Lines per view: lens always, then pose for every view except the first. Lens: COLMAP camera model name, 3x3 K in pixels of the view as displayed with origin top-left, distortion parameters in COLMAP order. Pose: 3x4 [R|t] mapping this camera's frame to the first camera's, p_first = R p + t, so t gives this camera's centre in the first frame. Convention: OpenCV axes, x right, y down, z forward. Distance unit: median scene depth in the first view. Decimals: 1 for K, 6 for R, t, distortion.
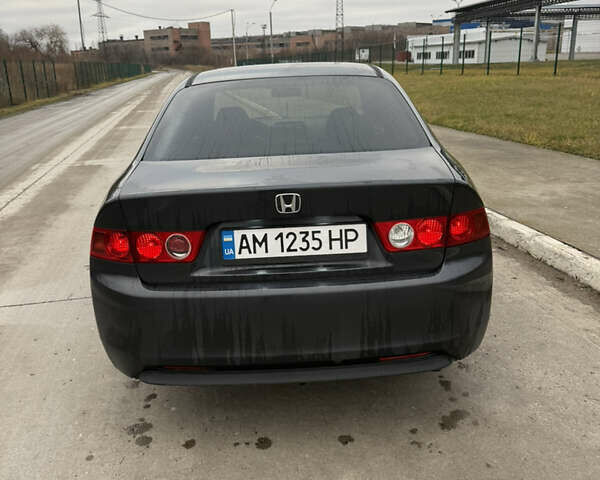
lens RADIAL K [[560.2, 0, 300.0], [0, 560.2, 240.0], [0, 0, 1]] dist [0.139739, -0.249546]
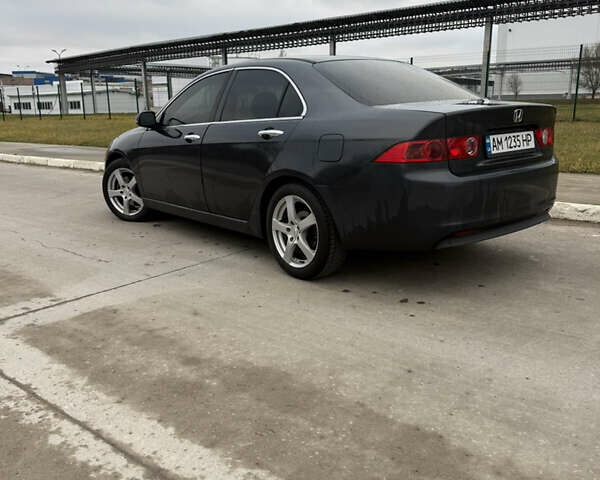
lens RADIAL K [[560.2, 0, 300.0], [0, 560.2, 240.0], [0, 0, 1]] dist [0.139739, -0.249546]
pose [[0.778046, -0.125622, 0.615518, -0.825724], [0.180070, 0.983285, -0.026937, 0.116081], [-0.601846, 0.131795, 0.787662, 0.051586]]
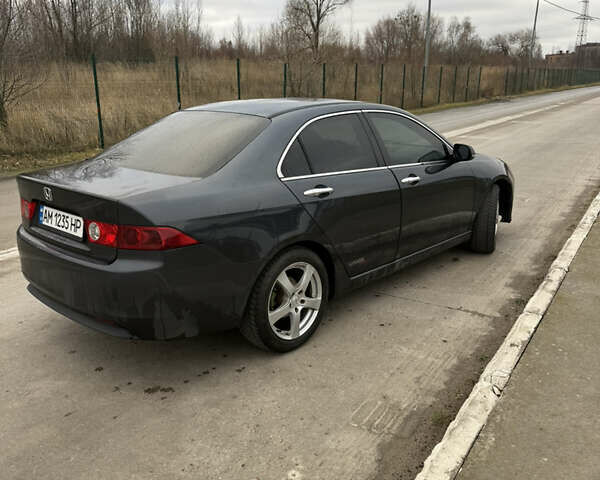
lens RADIAL K [[560.2, 0, 300.0], [0, 560.2, 240.0], [0, 0, 1]] dist [0.139739, -0.249546]
pose [[0.712574, 0.220728, -0.665971, 0.797580], [-0.223105, 0.971238, 0.083187, -0.117061], [0.665178, 0.089305, 0.741325, 0.153417]]
